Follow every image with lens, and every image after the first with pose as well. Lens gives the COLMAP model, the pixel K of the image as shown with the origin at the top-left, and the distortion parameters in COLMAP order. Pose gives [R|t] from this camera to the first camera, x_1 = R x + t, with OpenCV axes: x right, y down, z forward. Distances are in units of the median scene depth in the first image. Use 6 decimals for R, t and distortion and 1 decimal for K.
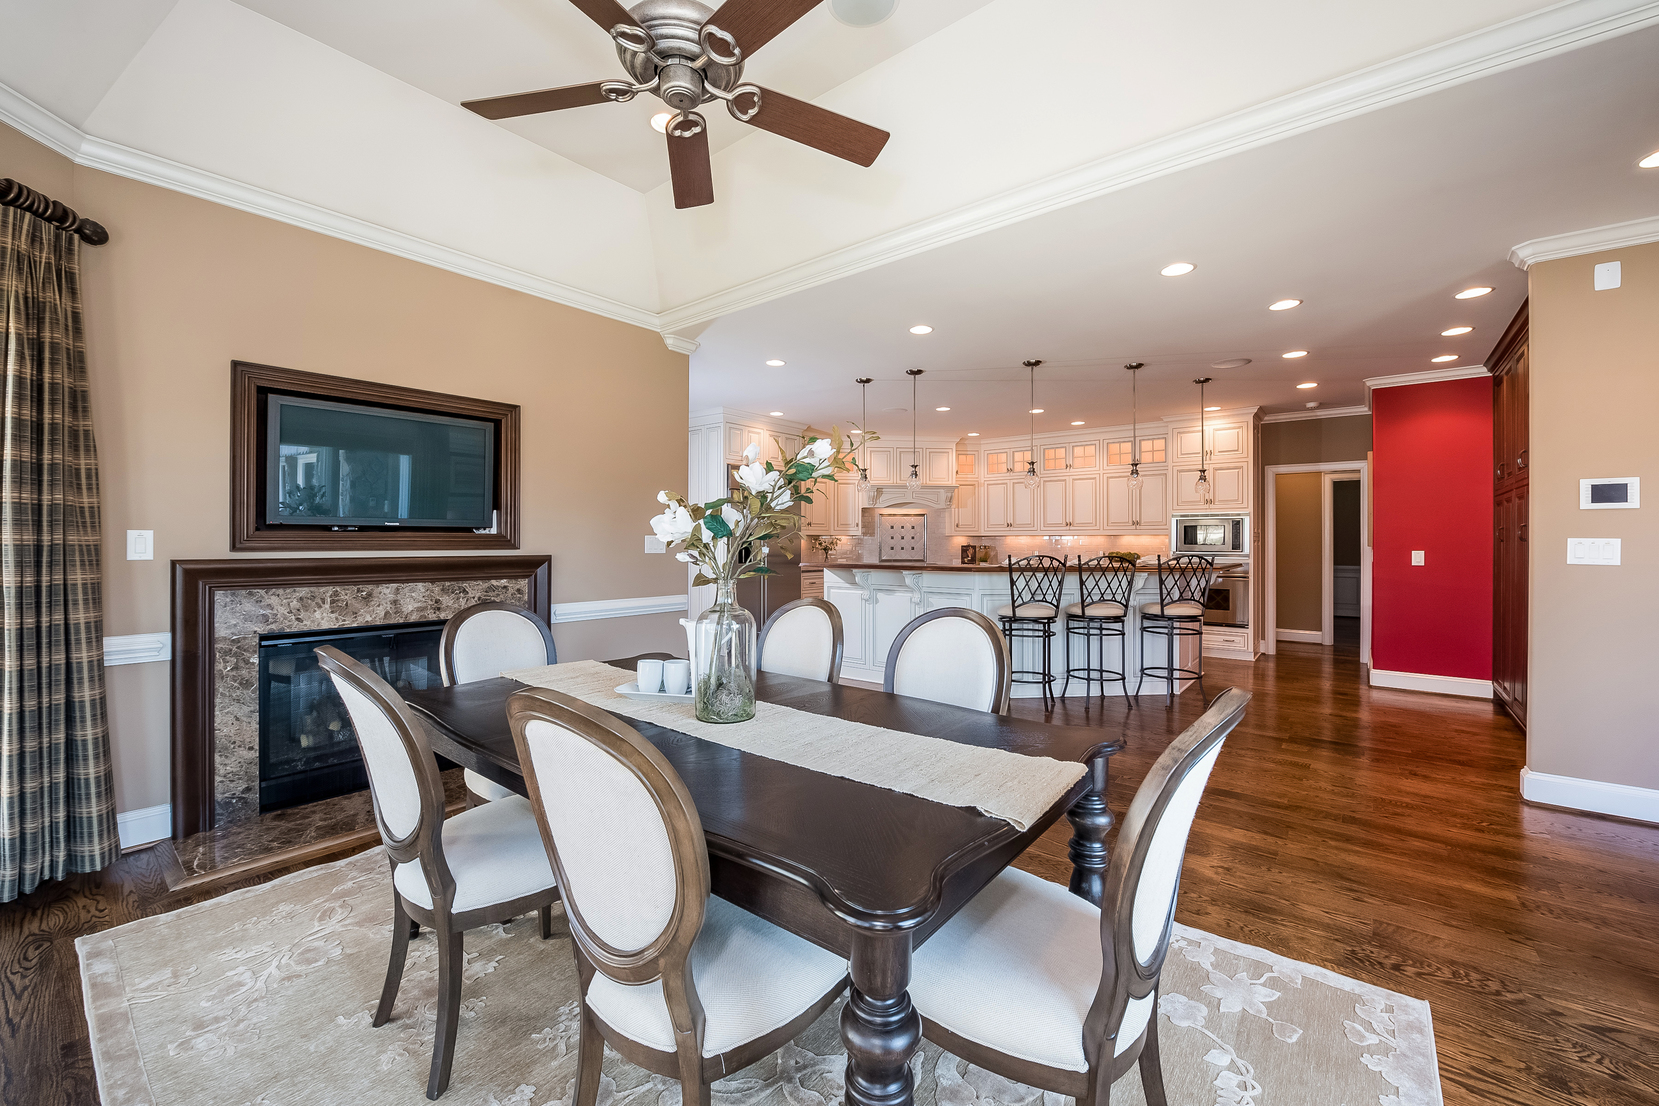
lens RADIAL K [[669.7, 0, 829.5], [0, 669.7, 553.0], [0, 0, 1]] dist [0.000071, -0.000001]
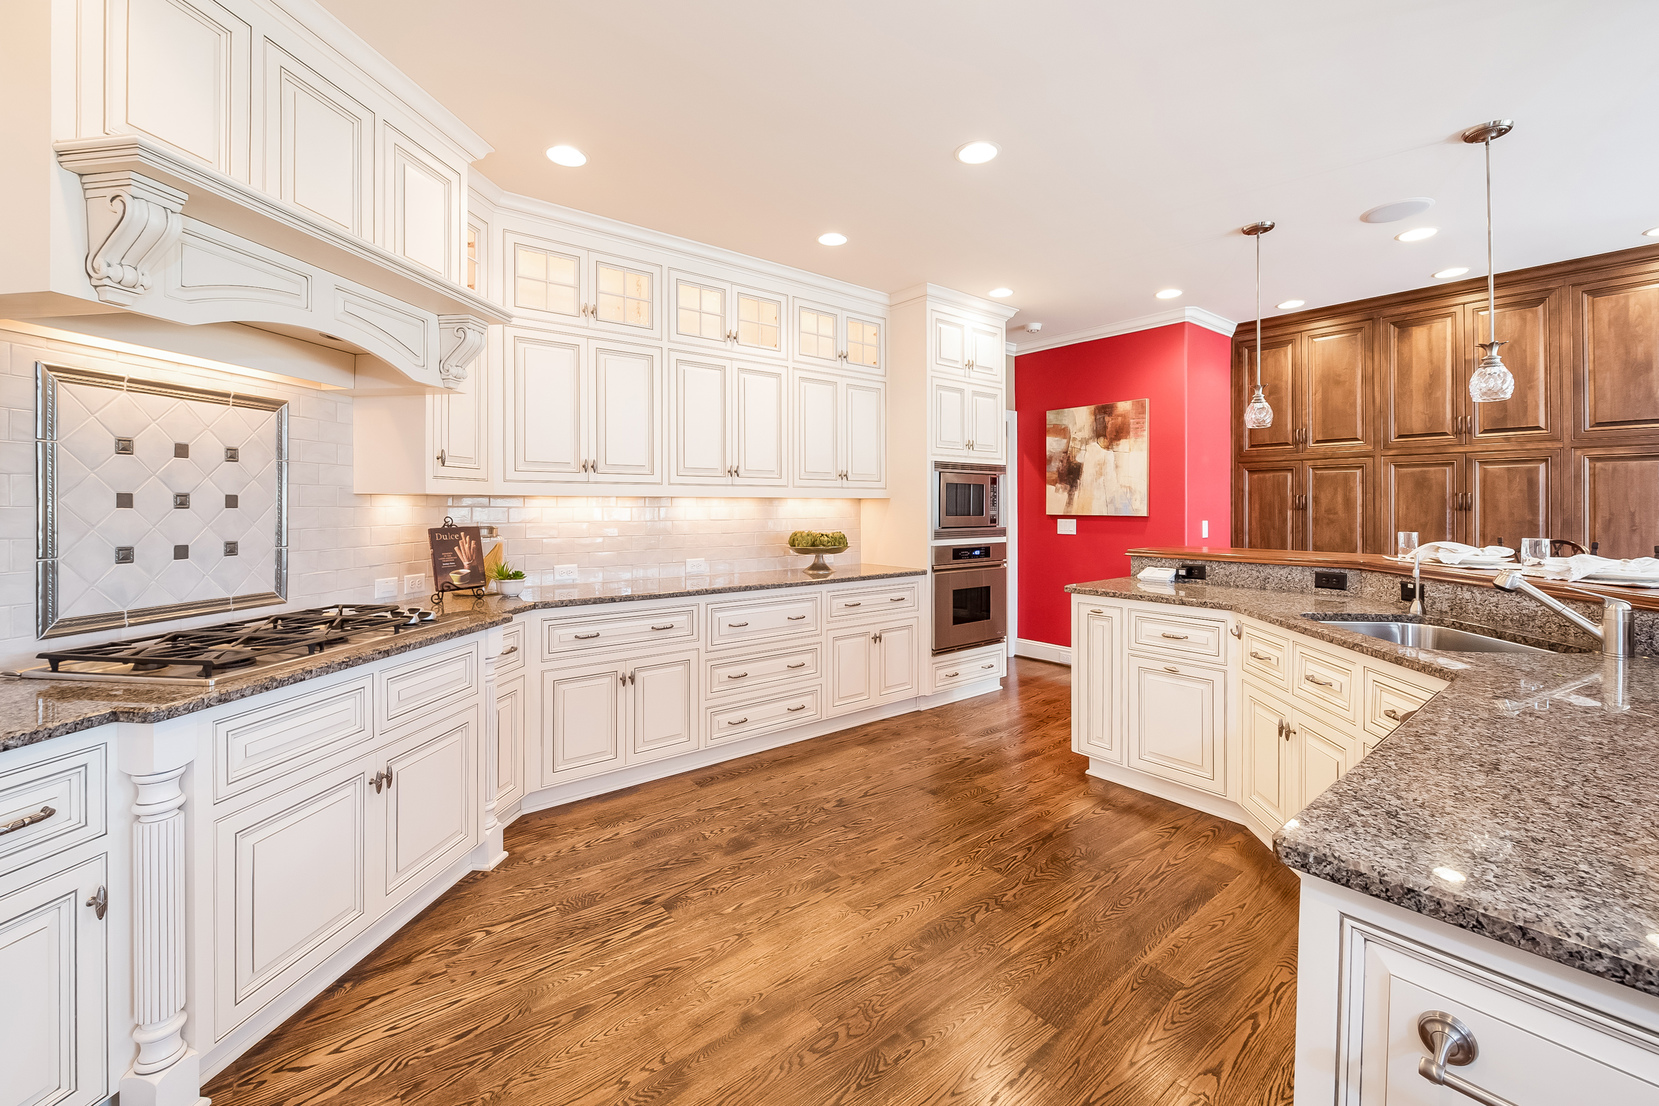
lens RADIAL K [[684.8, 0, 830.1], [0, 684.8, 549.1], [0, 0, 1]] dist [-0.000651, -0.000134]
pose [[0.209363, -0.060676, 0.975954, -0.056897], [0.012699, 0.998158, 0.059332, -0.017926], [-0.977755, -0.000028, 0.209748, 0.763687]]
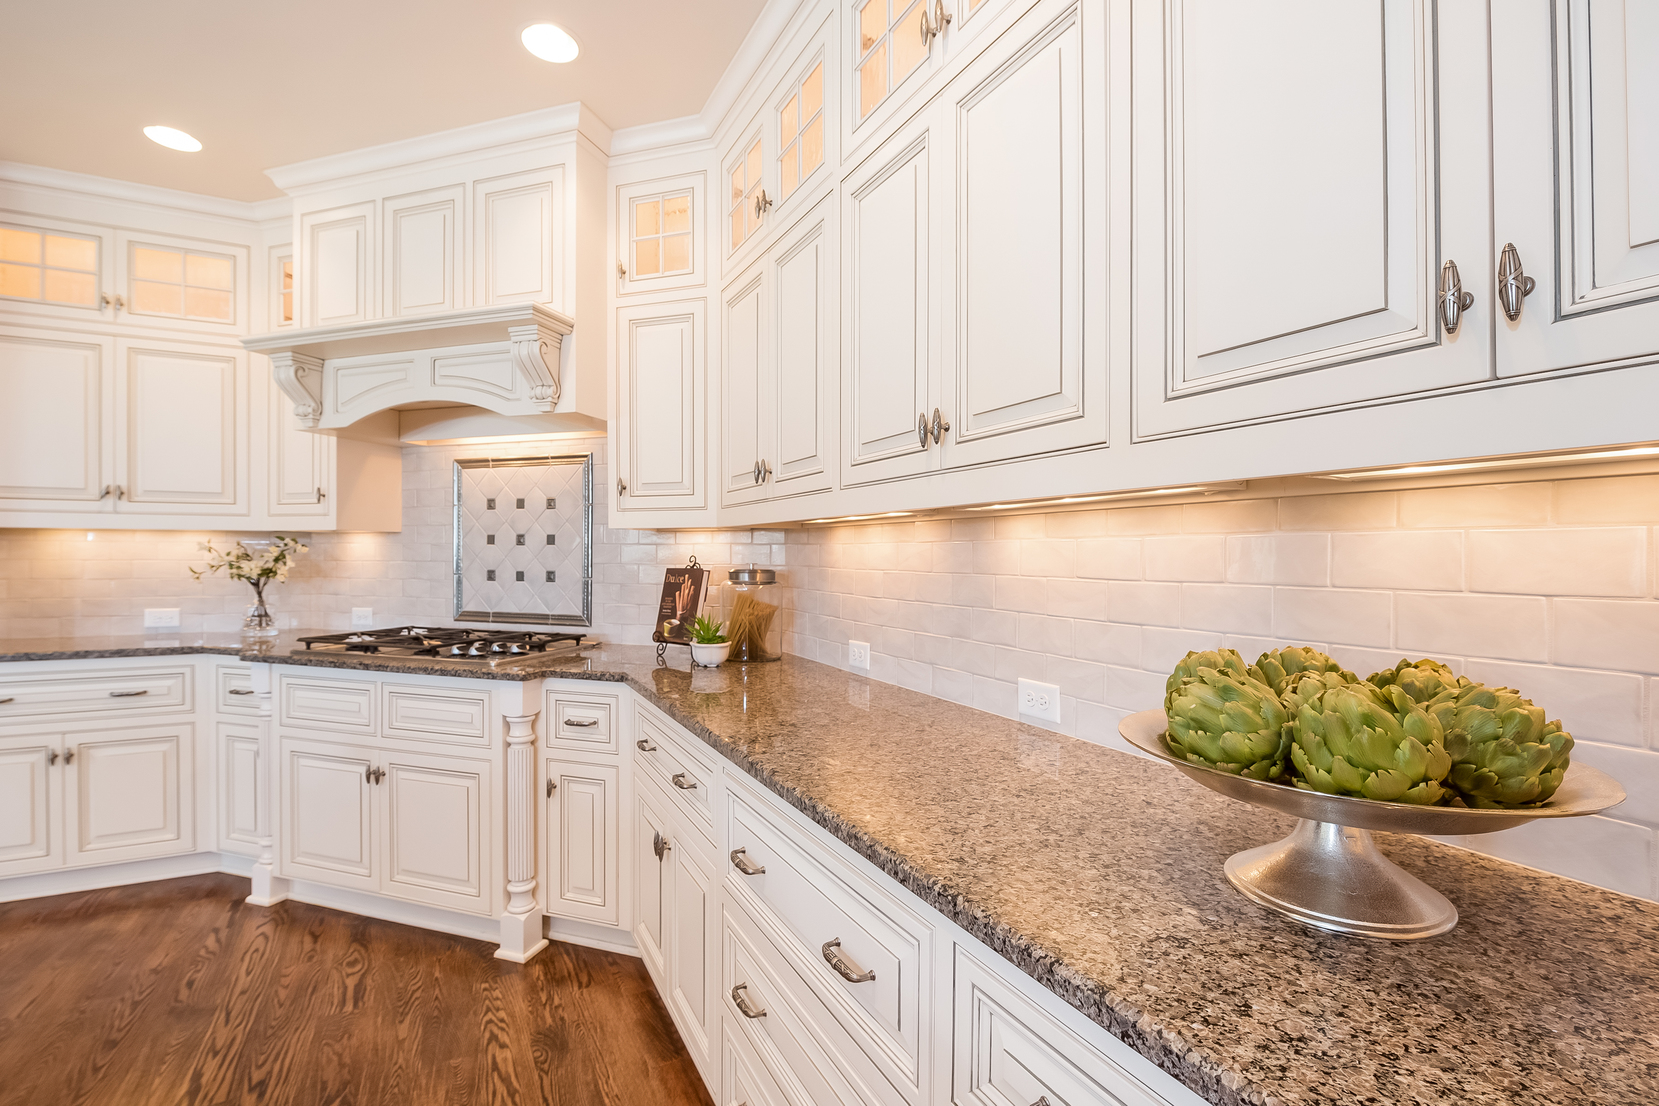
lens RADIAL K [[765.4, 0, 829.5], [0, 765.4, 553.0], [0, 0, 1]] dist [0.001689, 0.000122]
pose [[0.915522, 0.005073, -0.402235, 0.366797], [-0.011404, 0.999846, -0.013348, -0.014075], [0.402106, 0.016808, 0.915439, 0.755093]]
